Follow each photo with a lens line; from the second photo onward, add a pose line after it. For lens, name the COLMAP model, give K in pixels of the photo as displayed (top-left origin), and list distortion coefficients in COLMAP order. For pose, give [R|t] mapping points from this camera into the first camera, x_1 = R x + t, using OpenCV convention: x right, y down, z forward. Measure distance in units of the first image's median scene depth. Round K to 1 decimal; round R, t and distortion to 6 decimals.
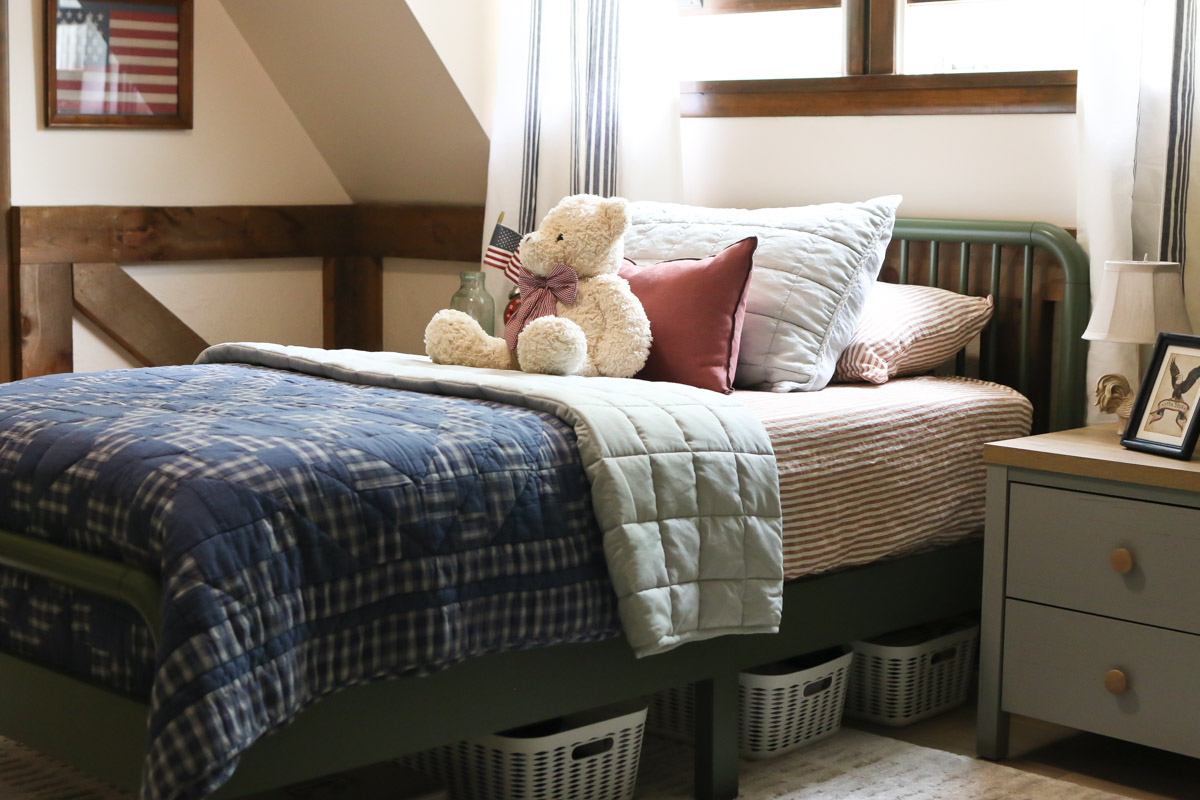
lens RADIAL K [[1901.5, 0, 598.6], [0, 1901.5, 398.4], [0, 0, 1]] dist [-0.051356, 0.000000]
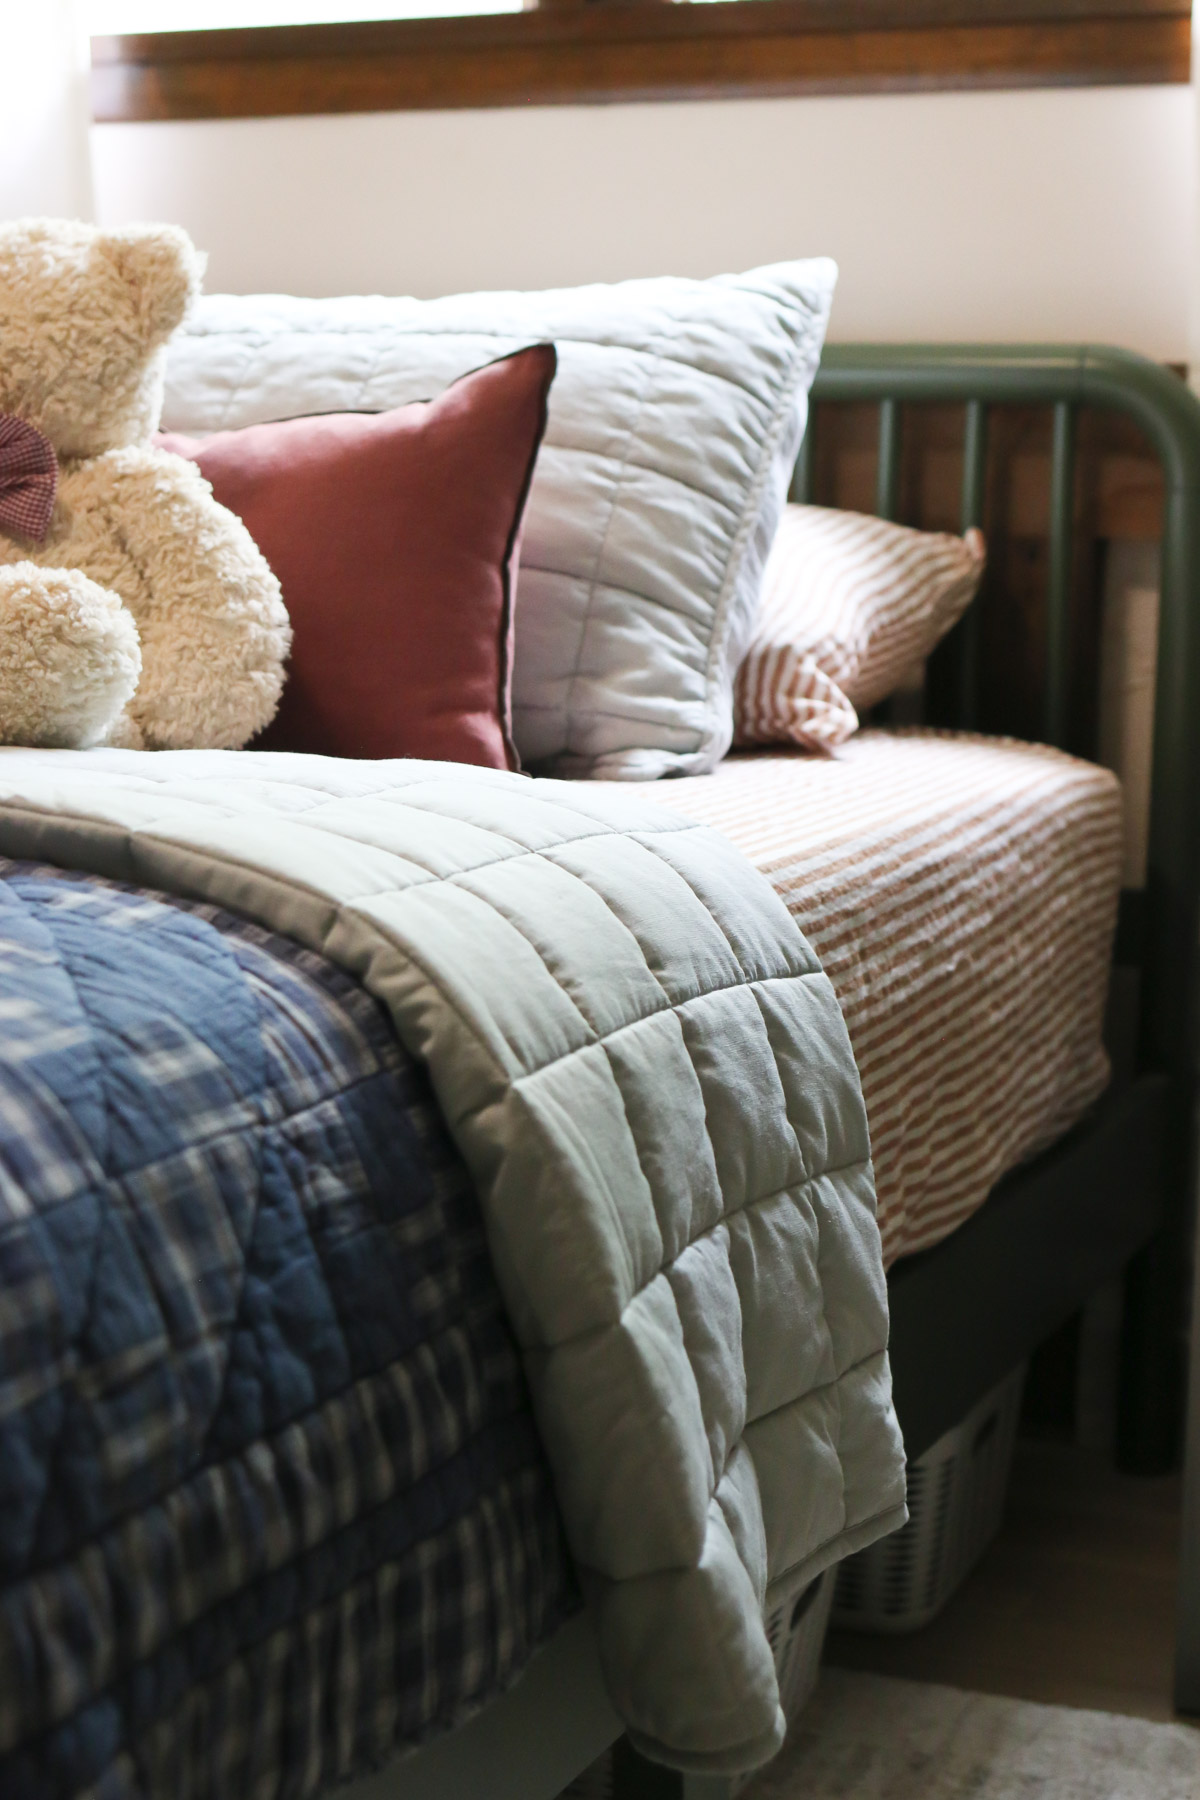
lens RADIAL K [[2852.3, 0, 606.2], [0, 2852.3, 947.6], [0, 0, 1]] dist [-0.051356, 0.000000]
pose [[0.938541, -0.056312, 0.340543, -0.093132], [0.038149, 0.997481, 0.059803, -0.004193], [-0.343053, -0.043136, 0.938325, 0.492581]]
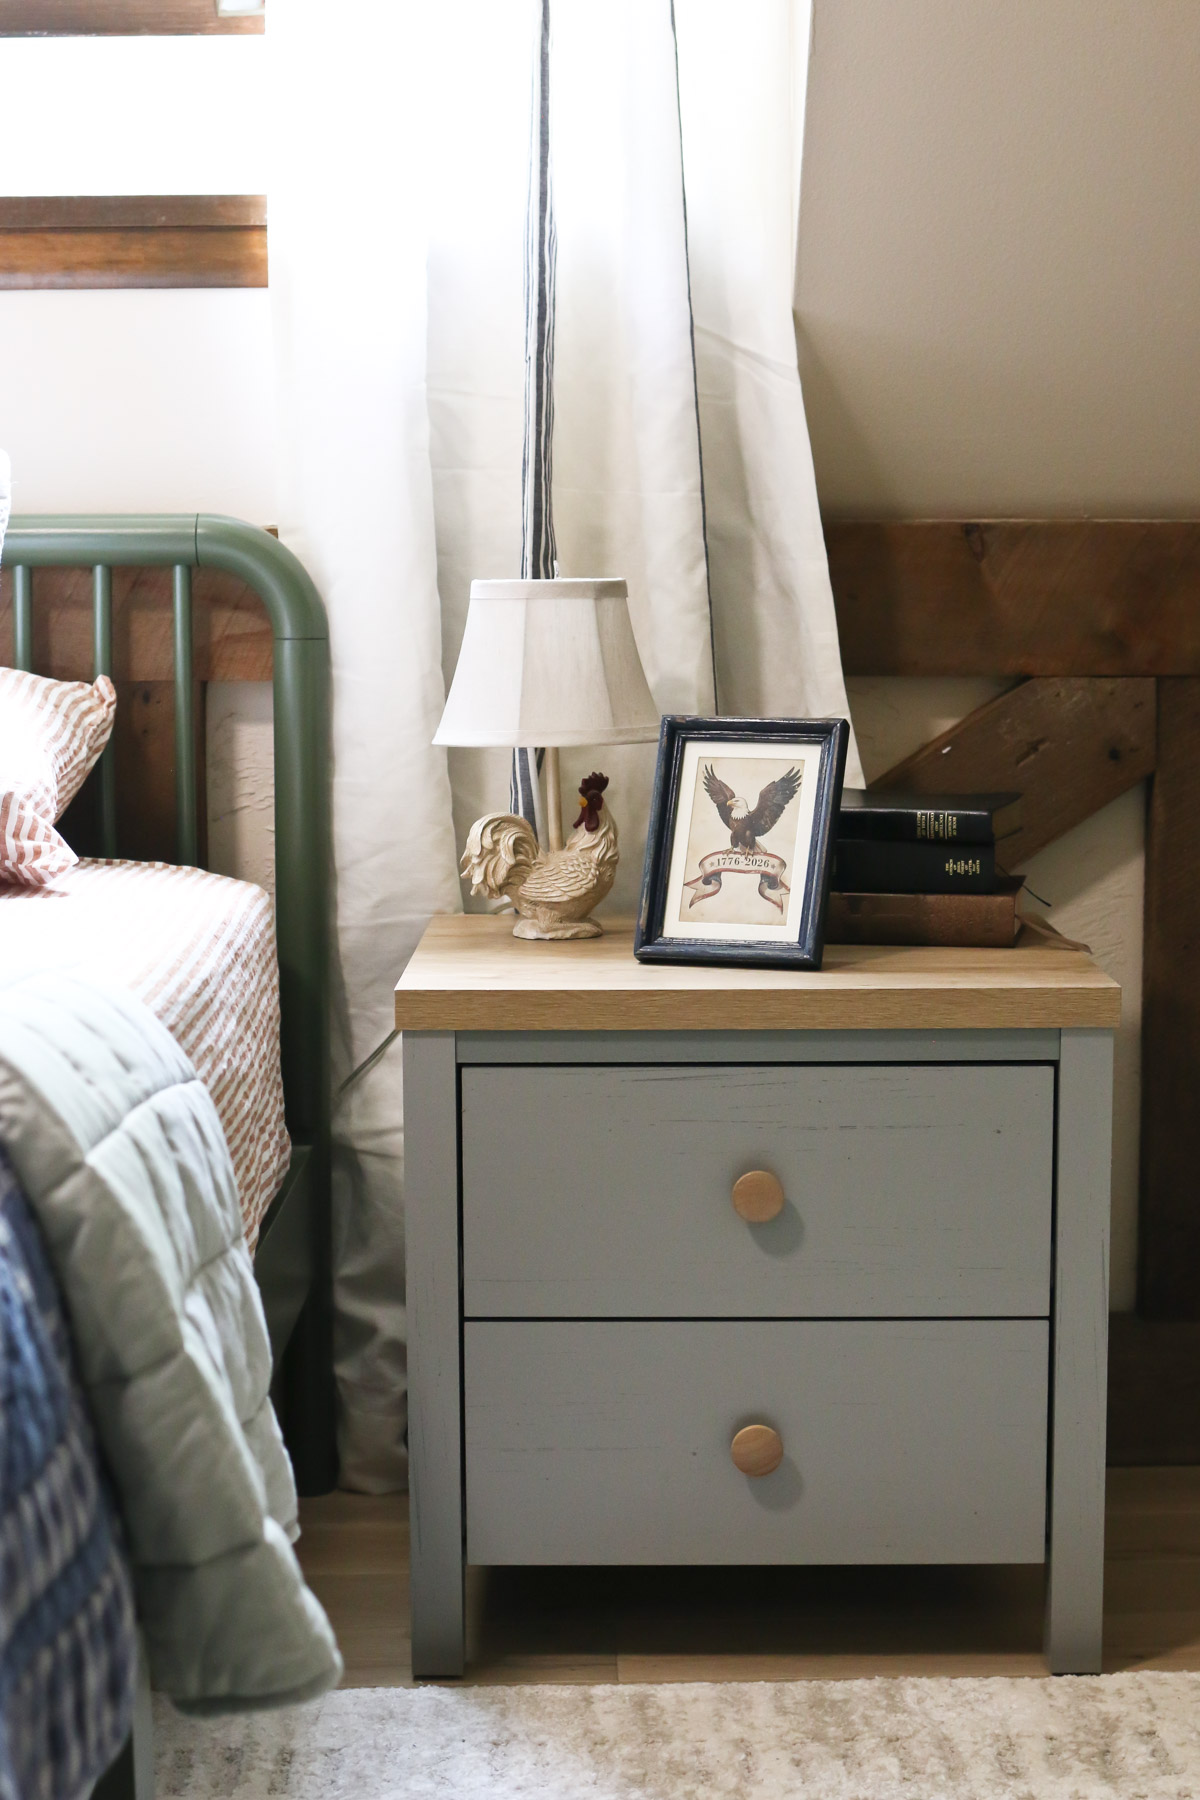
lens RADIAL K [[2852.3, 0, 591.9], [0, 2852.3, 907.2], [0, 0, 1]] dist [-0.051356, 0.000000]
pose [[0.713774, -0.101962, 0.692914, -0.217901], [0.095908, 0.994256, 0.047509, -0.021869], [-0.693778, 0.032545, 0.719453, 0.463968]]
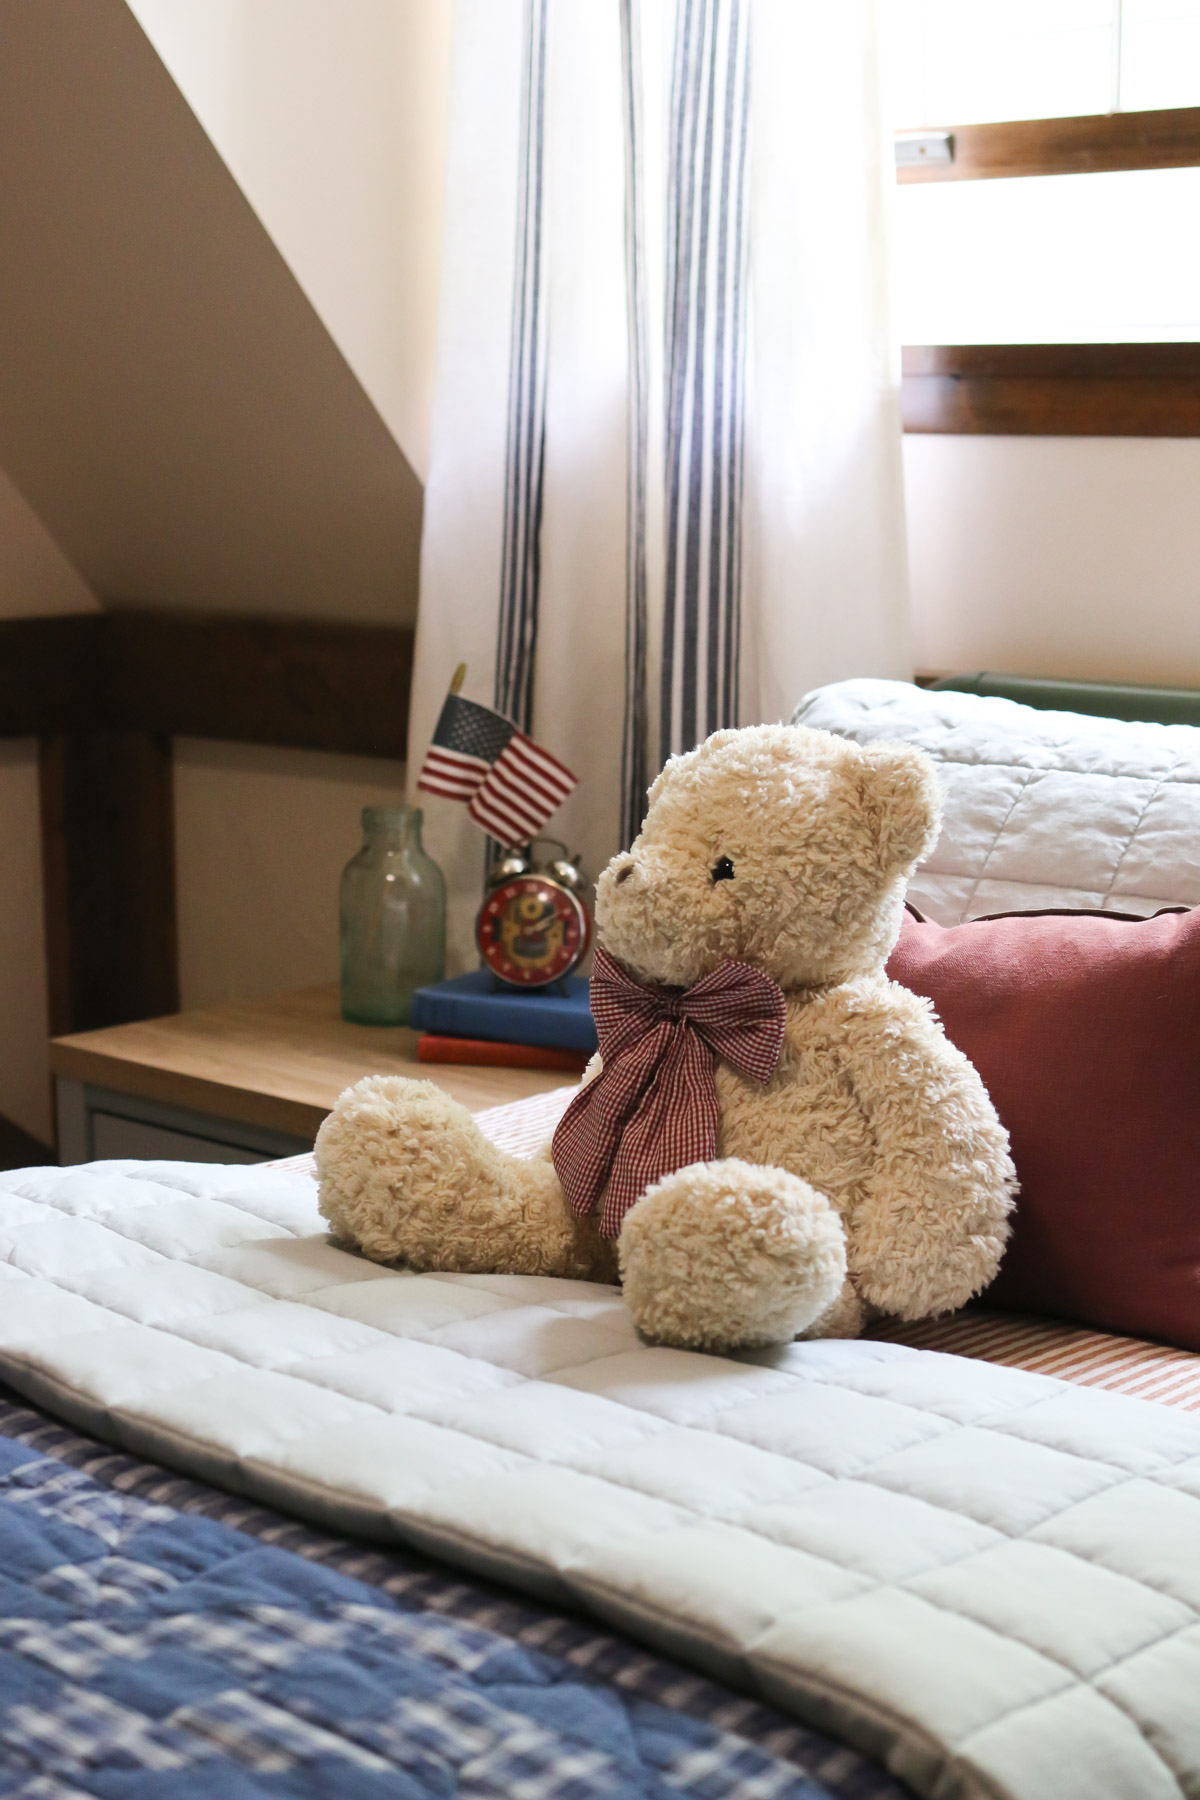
lens RADIAL K [[2852.3, 0, 605.6], [0, 2852.3, 888.5], [0, 0, 1]] dist [-0.051356, 0.000000]
pose [[0.999138, -0.015671, 0.038436, -0.059372], [0.013927, 0.998879, 0.045239, -0.103616], [-0.039101, -0.044665, 0.998237, 0.507454]]
